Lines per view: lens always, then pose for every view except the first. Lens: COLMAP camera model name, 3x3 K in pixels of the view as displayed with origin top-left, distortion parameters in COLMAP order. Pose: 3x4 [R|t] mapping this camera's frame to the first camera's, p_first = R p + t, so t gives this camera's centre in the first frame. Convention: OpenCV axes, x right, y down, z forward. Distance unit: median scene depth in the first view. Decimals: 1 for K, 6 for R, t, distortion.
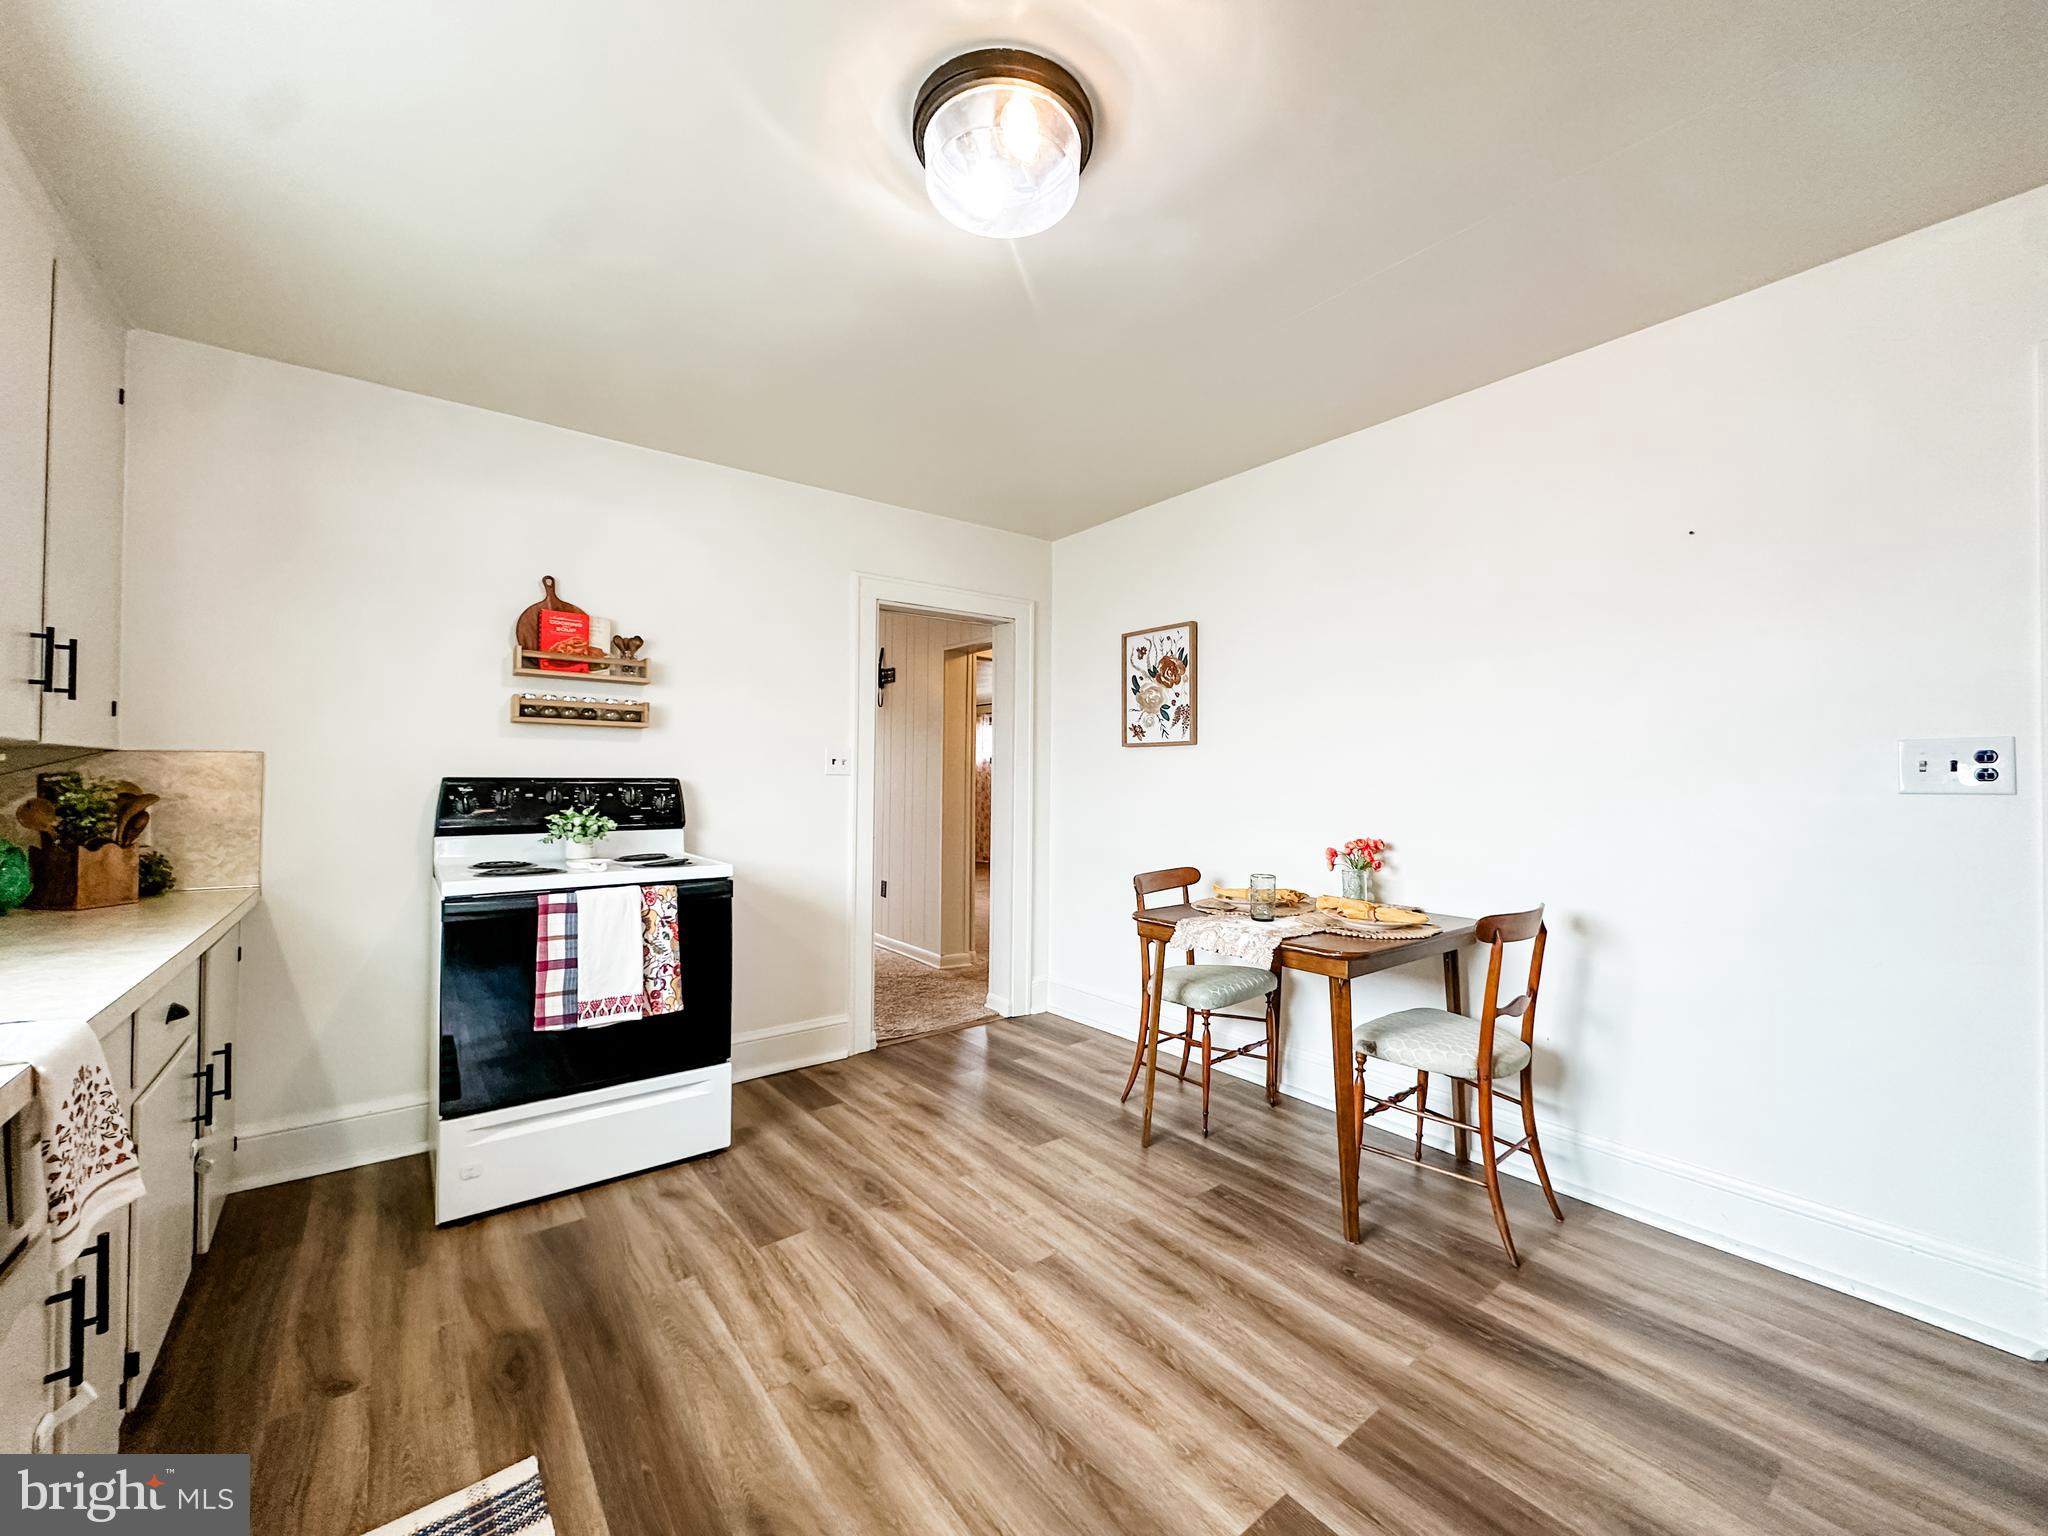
lens RADIAL K [[811.8, 0, 1025.3], [0, 811.8, 767.9], [0, 0, 1]] dist [-0.001345, -0.000131]
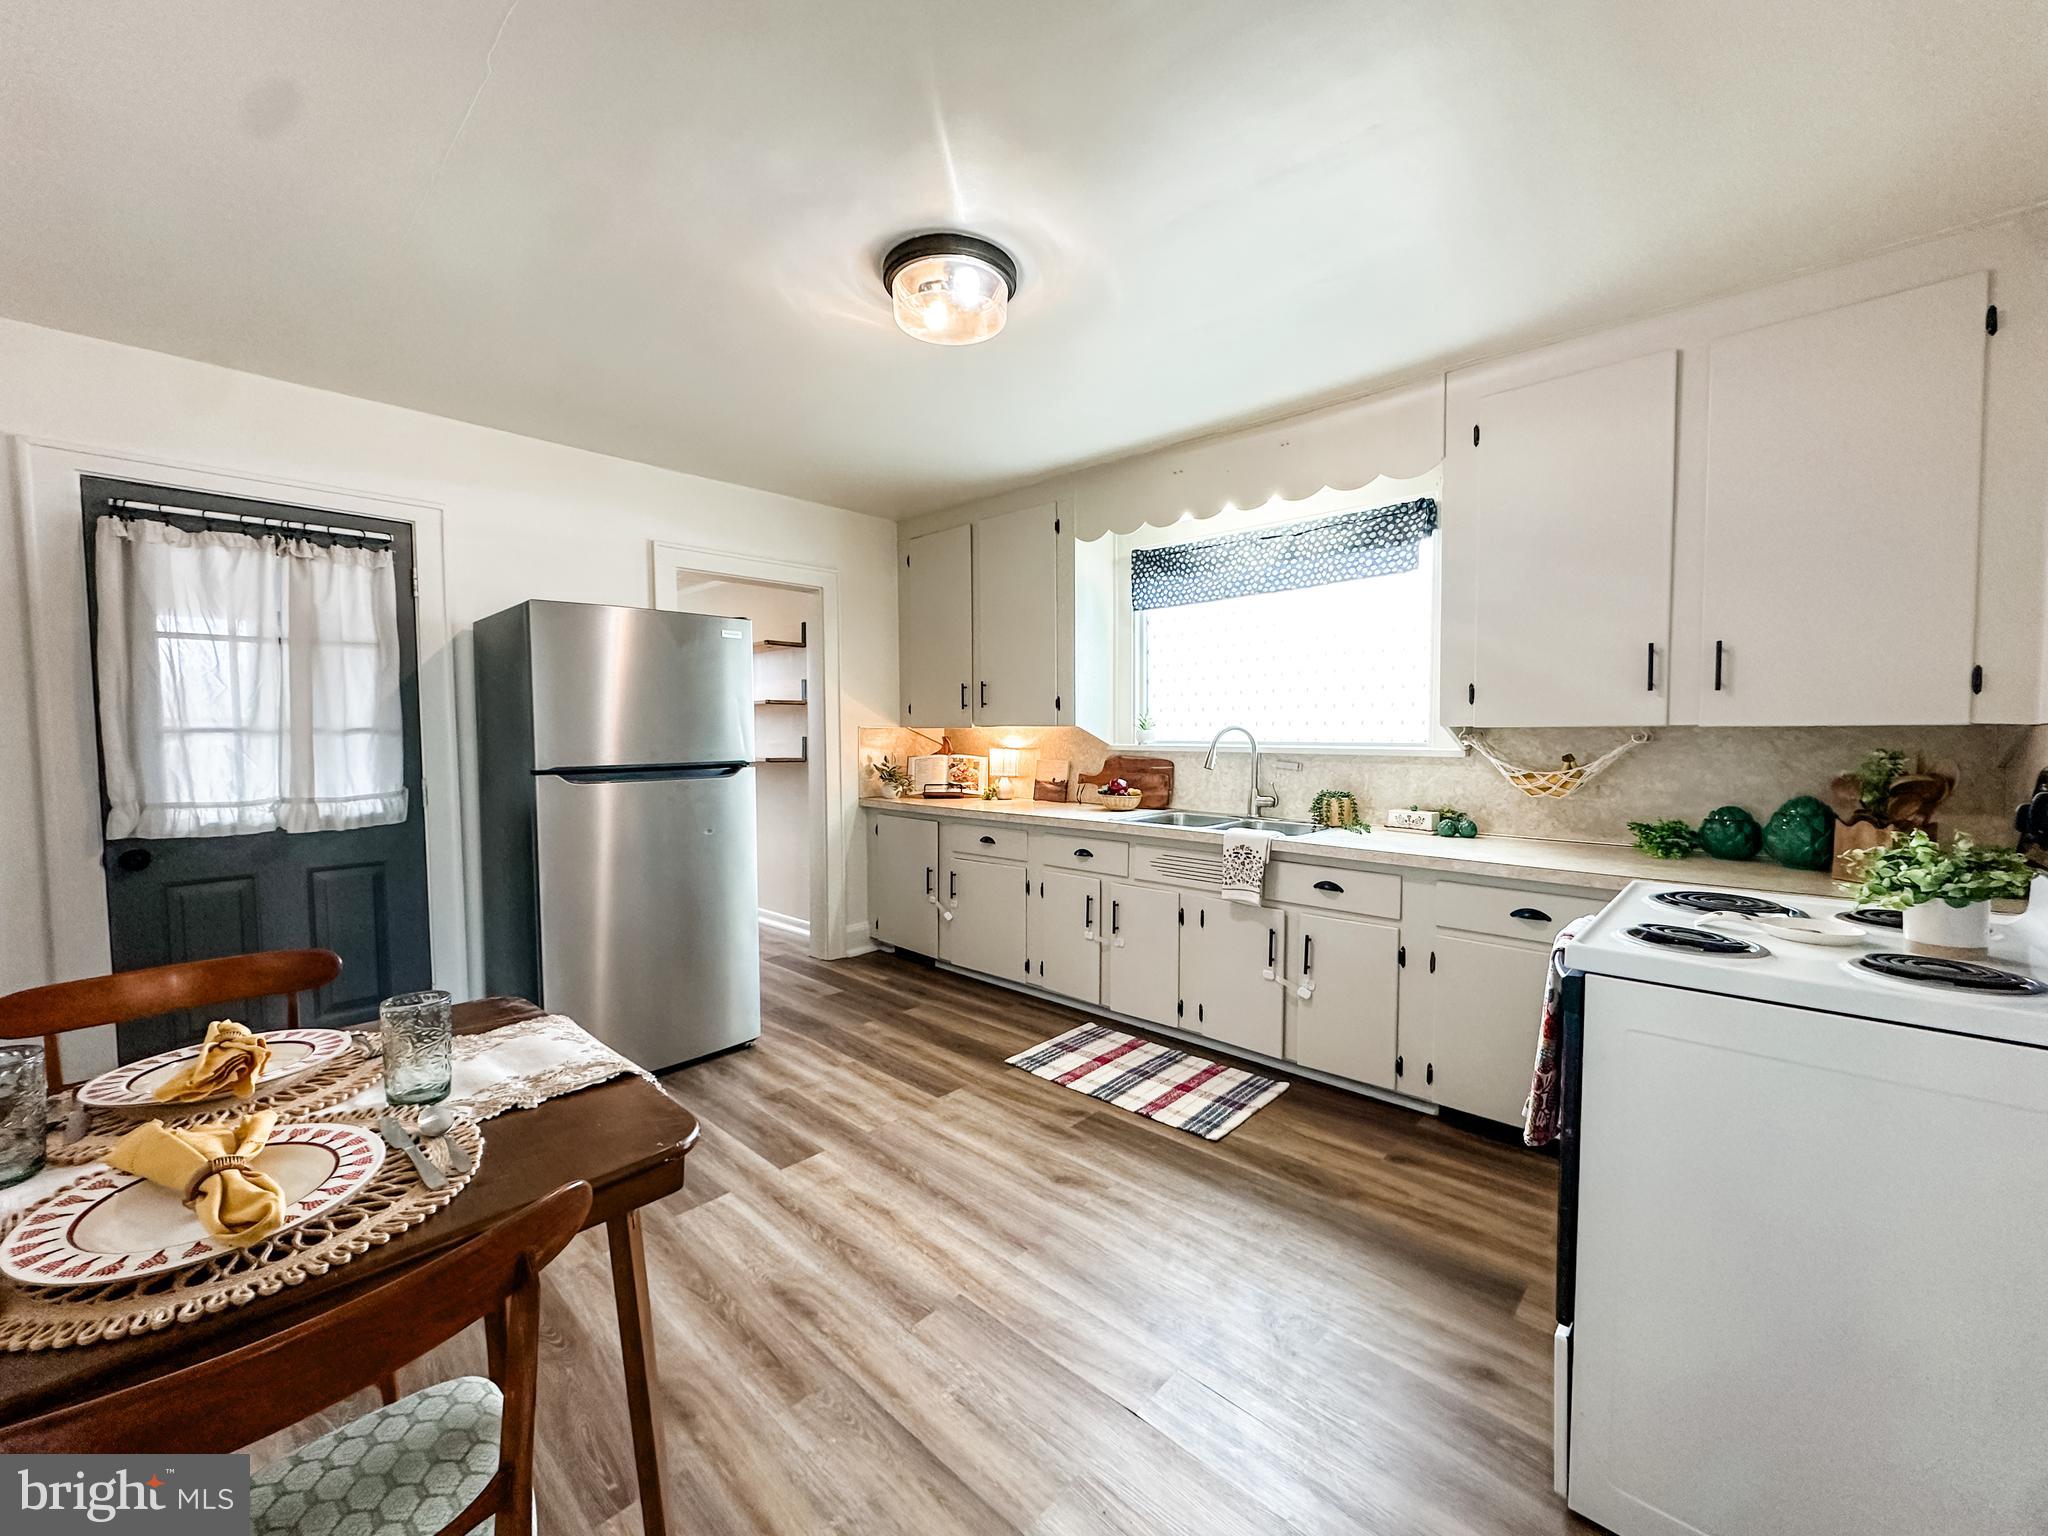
lens RADIAL K [[811.8, 0, 1027.7], [0, 811.8, 770.5], [0, 0, 1]] dist [-0.001345, -0.000131]
pose [[-0.987316, 0.006848, -0.158621, 0.056928], [0.001360, 0.999397, 0.034684, -0.005839], [0.158763, 0.034028, -0.986730, 2.144725]]
